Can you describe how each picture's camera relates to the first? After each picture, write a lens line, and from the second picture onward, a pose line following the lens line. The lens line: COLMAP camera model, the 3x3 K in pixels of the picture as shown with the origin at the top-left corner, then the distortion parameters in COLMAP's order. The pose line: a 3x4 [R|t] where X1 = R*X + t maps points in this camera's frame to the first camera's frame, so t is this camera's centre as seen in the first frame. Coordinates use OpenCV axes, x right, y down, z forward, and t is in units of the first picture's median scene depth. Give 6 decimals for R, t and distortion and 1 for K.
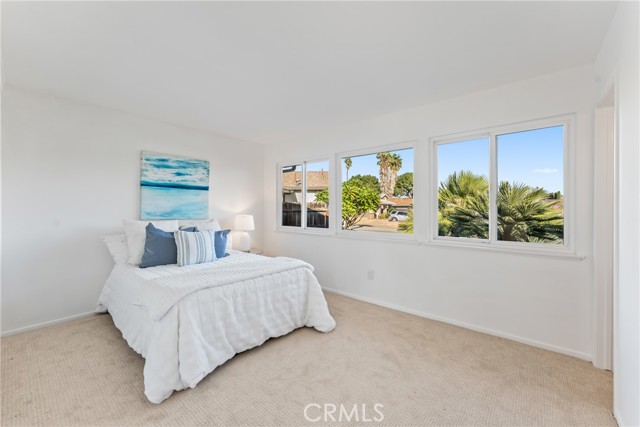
lens RADIAL K [[257.1, 0, 318.2], [0, 257.1, 208.9], [0, 0, 1]] dist [-0.003333, -0.000275]
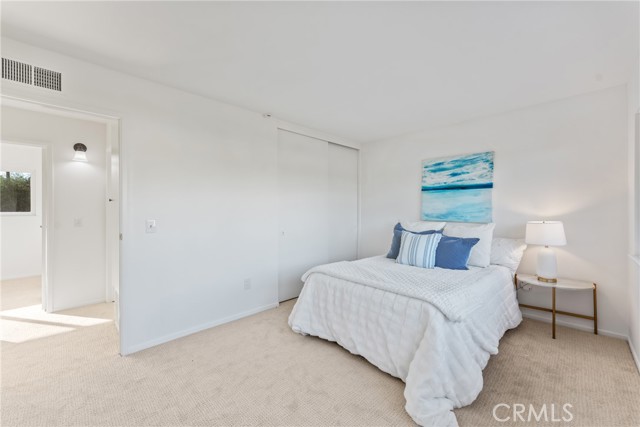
lens RADIAL K [[257.1, 0, 318.2], [0, 257.1, 208.9], [0, 0, 1]] dist [-0.003333, -0.000275]
pose [[-0.086783, -0.006688, -0.996205, 0.470271], [0.001081, 0.999976, -0.006808, -0.001855], [0.996227, -0.001668, -0.086774, 0.602226]]
